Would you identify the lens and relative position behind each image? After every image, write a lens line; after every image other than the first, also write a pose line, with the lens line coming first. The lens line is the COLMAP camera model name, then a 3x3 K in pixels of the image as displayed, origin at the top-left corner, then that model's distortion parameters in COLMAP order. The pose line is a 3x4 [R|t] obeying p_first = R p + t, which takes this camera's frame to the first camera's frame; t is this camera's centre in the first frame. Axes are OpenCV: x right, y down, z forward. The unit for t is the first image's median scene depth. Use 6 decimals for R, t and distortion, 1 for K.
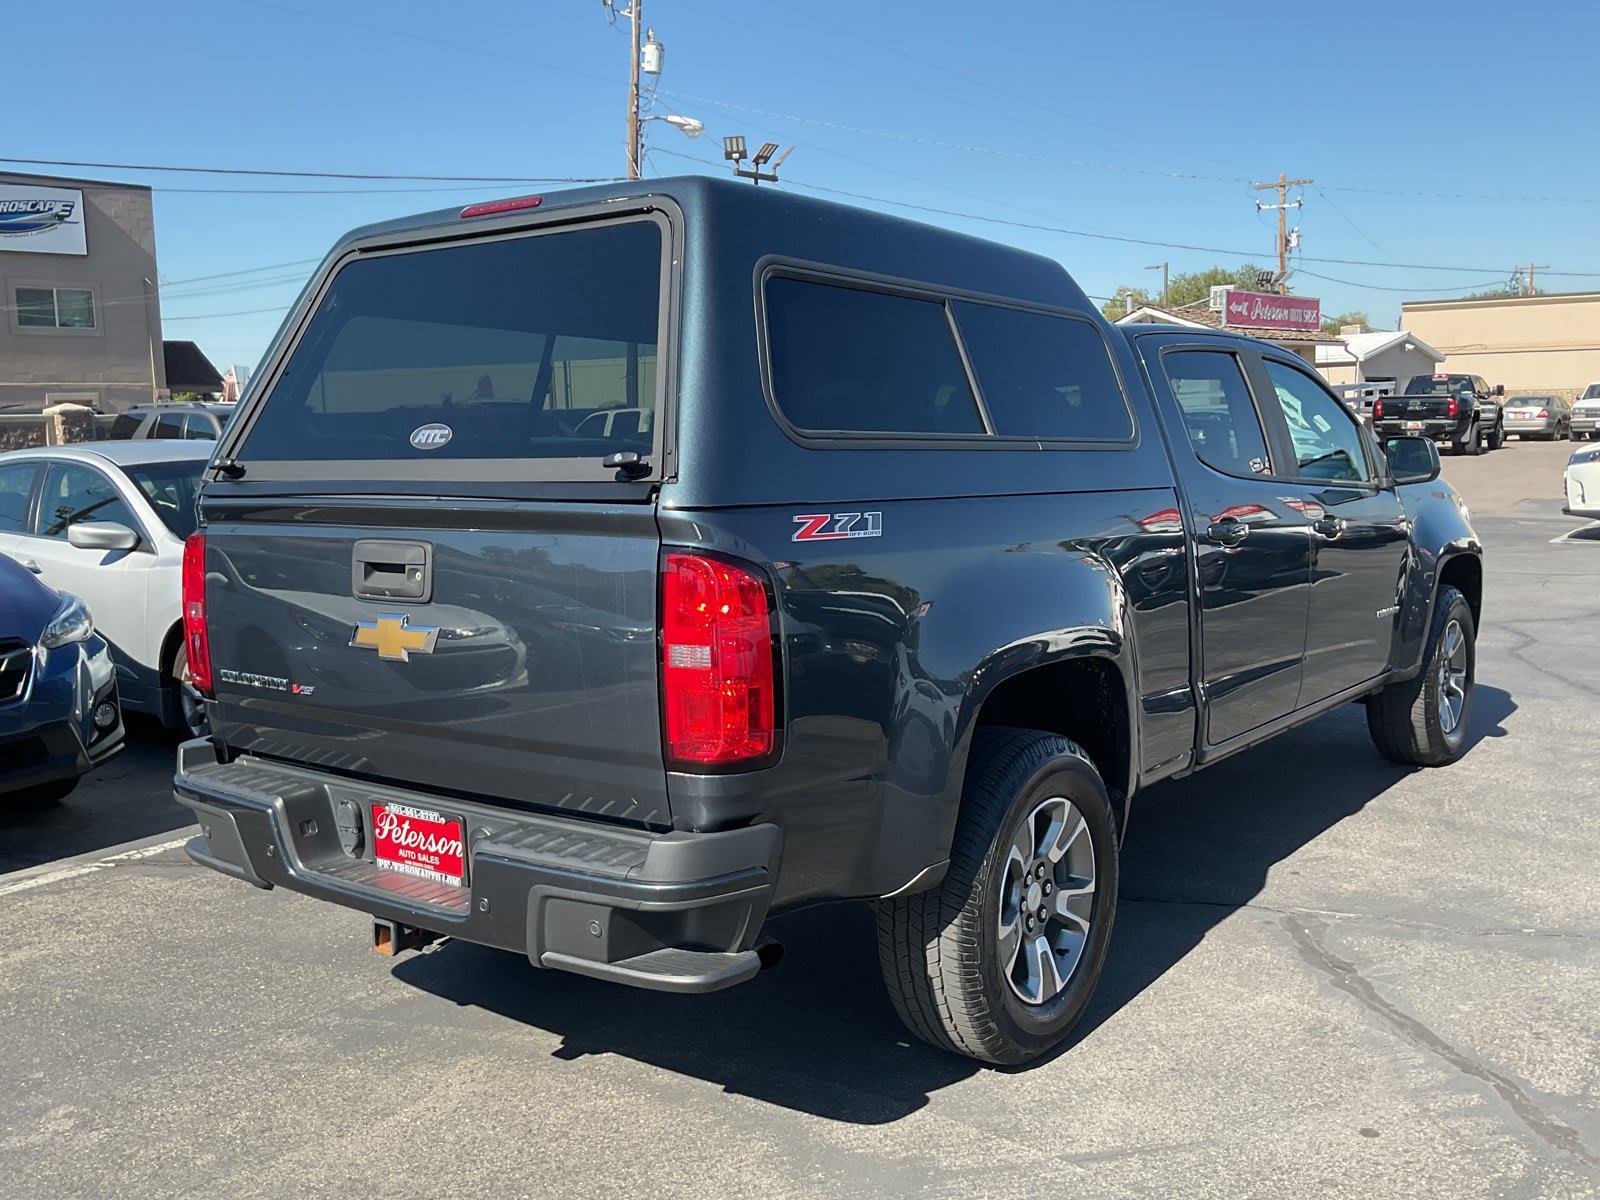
lens RADIAL K [[1450.2, 0, 800.0], [0, 1450.2, 600.0], [0, 0, 1]] dist [0.148994, -0.303659]
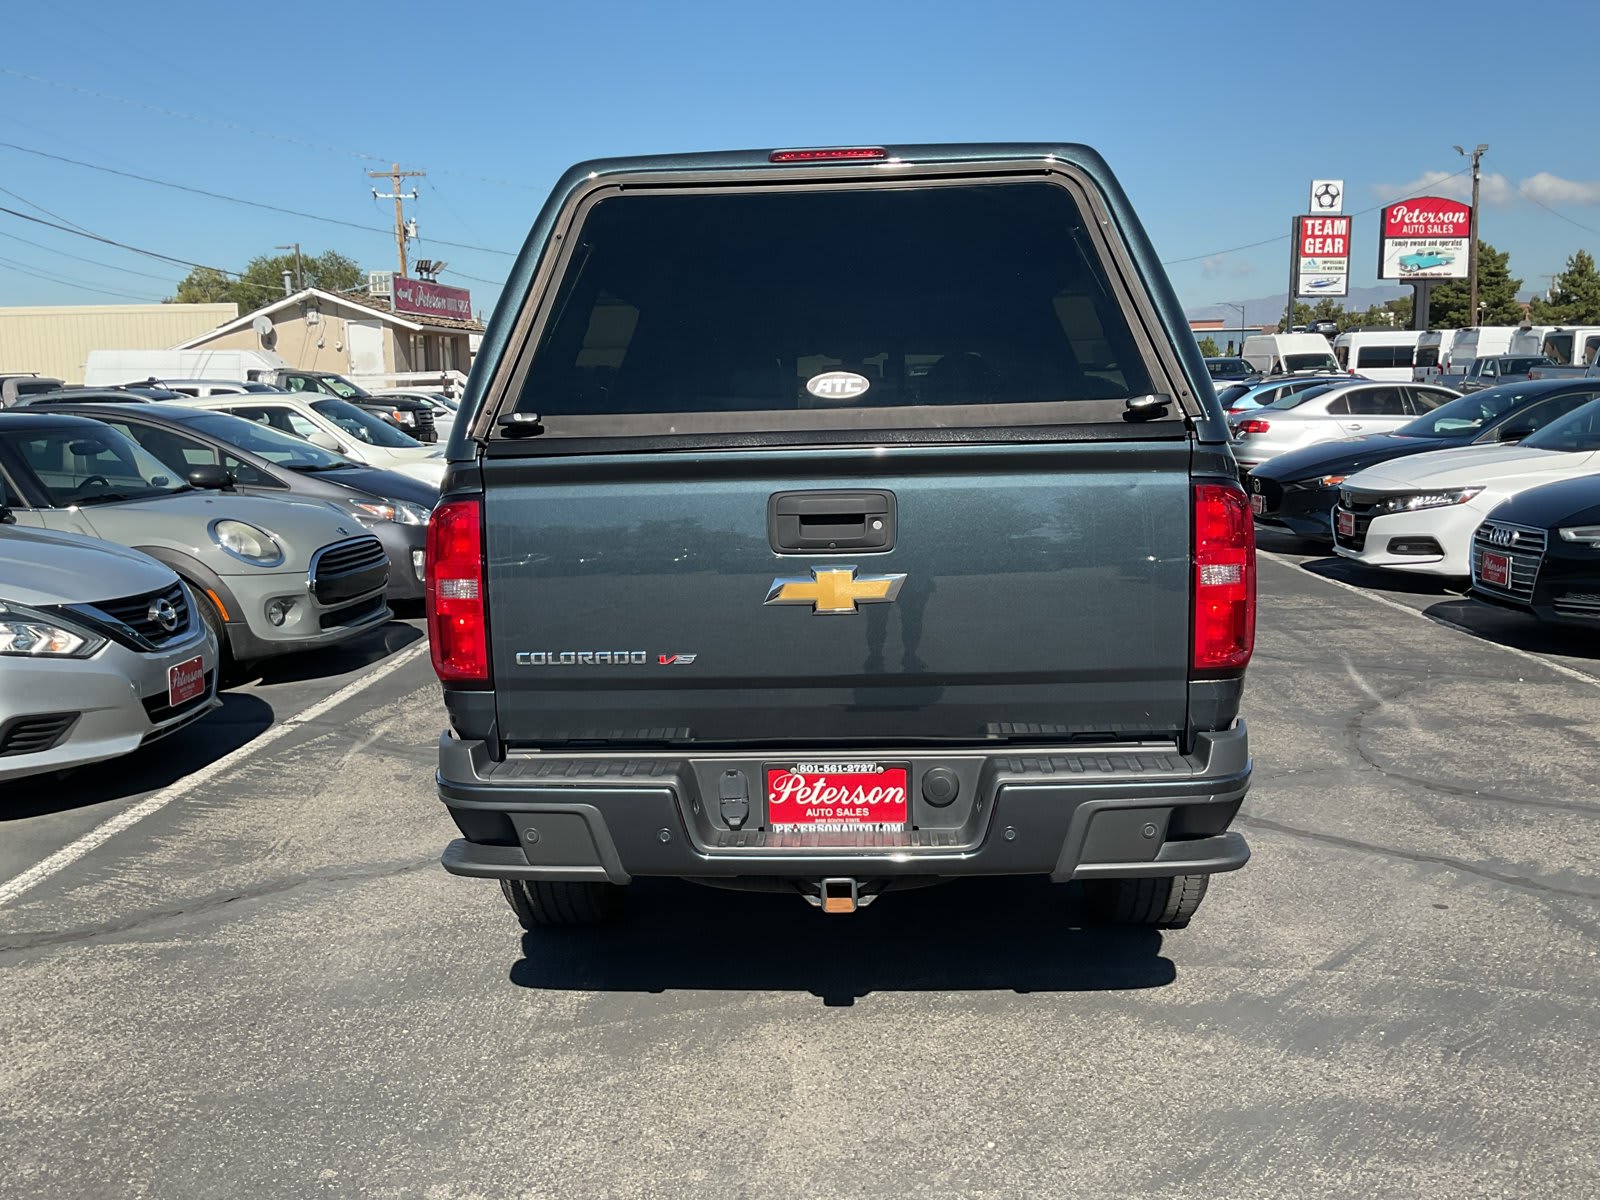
lens RADIAL K [[1450.2, 0, 800.0], [0, 1450.2, 600.0], [0, 0, 1]] dist [0.148994, -0.303659]
pose [[0.828993, -0.074138, 0.554323, -0.812194], [0.069596, 0.997145, 0.029282, 0.001933], [-0.554912, 0.014304, 0.831786, 0.196864]]
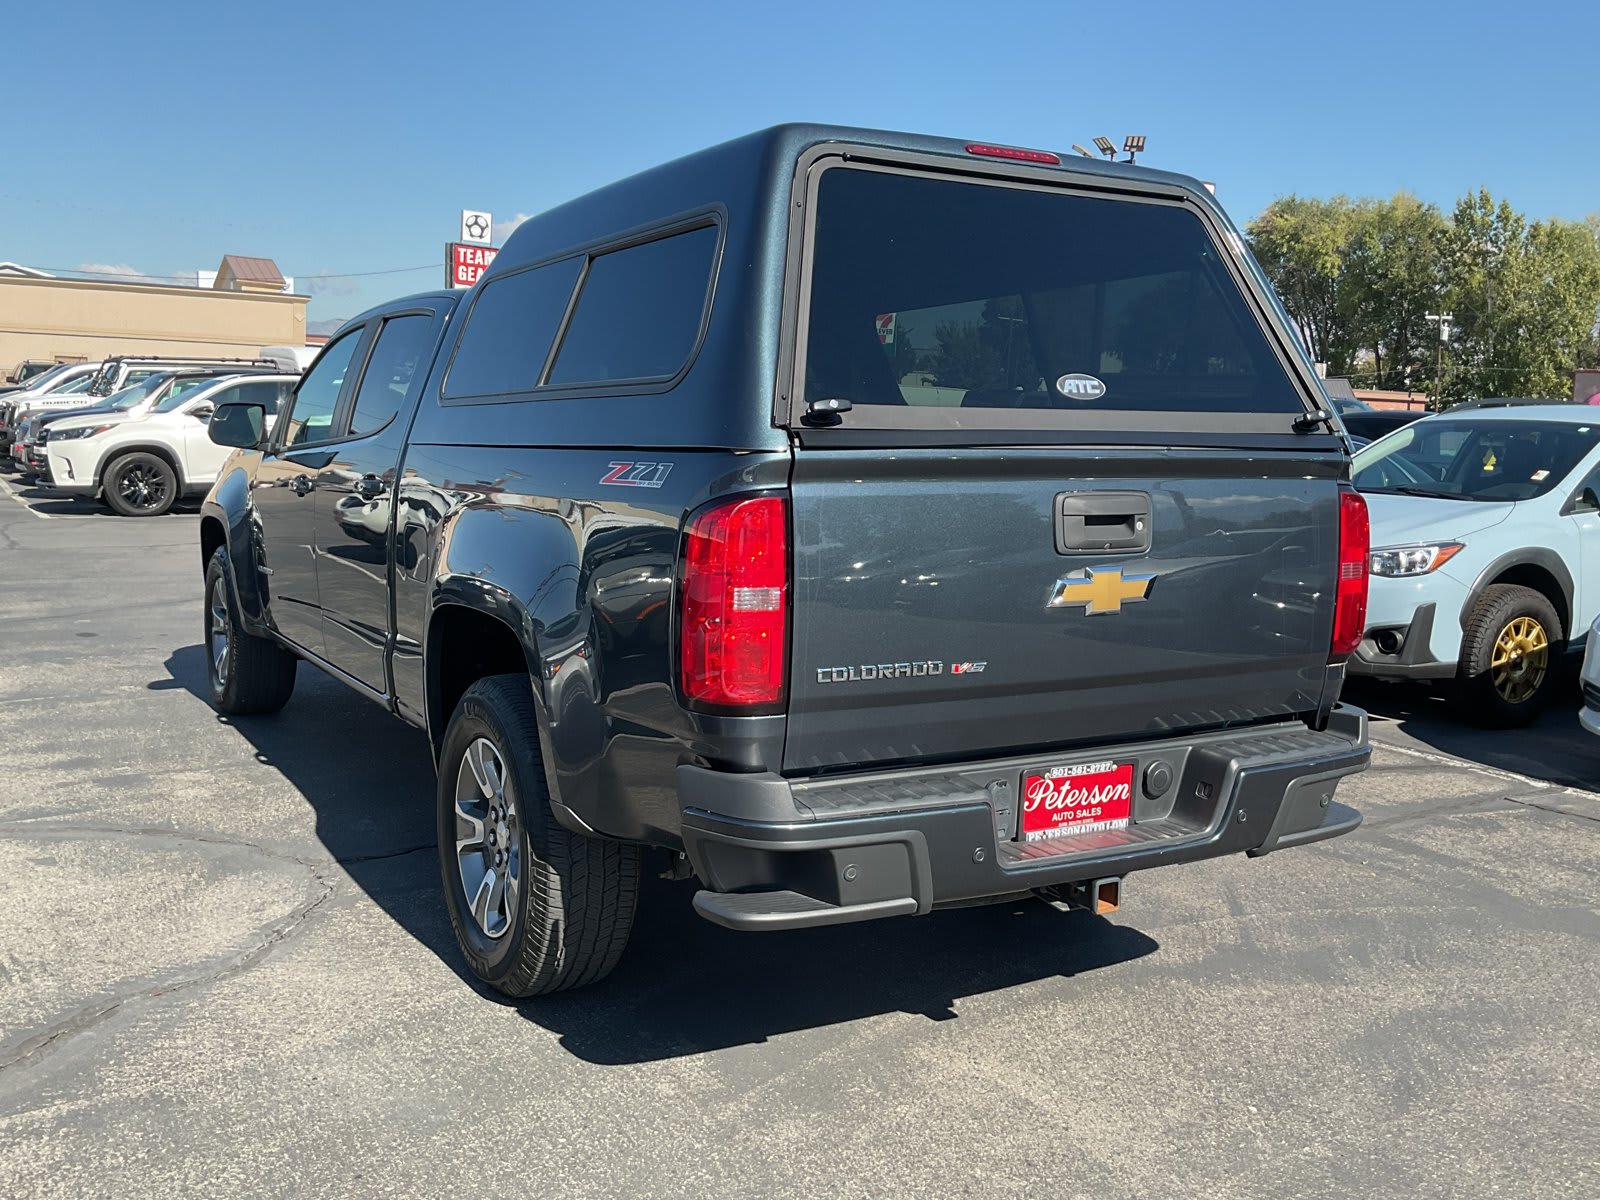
lens RADIAL K [[1450.2, 0, 800.0], [0, 1450.2, 600.0], [0, 0, 1]] dist [0.148994, -0.303659]
pose [[0.391596, -0.082439, 0.916437, -1.218571], [0.070847, 0.995723, 0.059298, -0.039635], [-0.917406, 0.041706, 0.395762, 0.775332]]
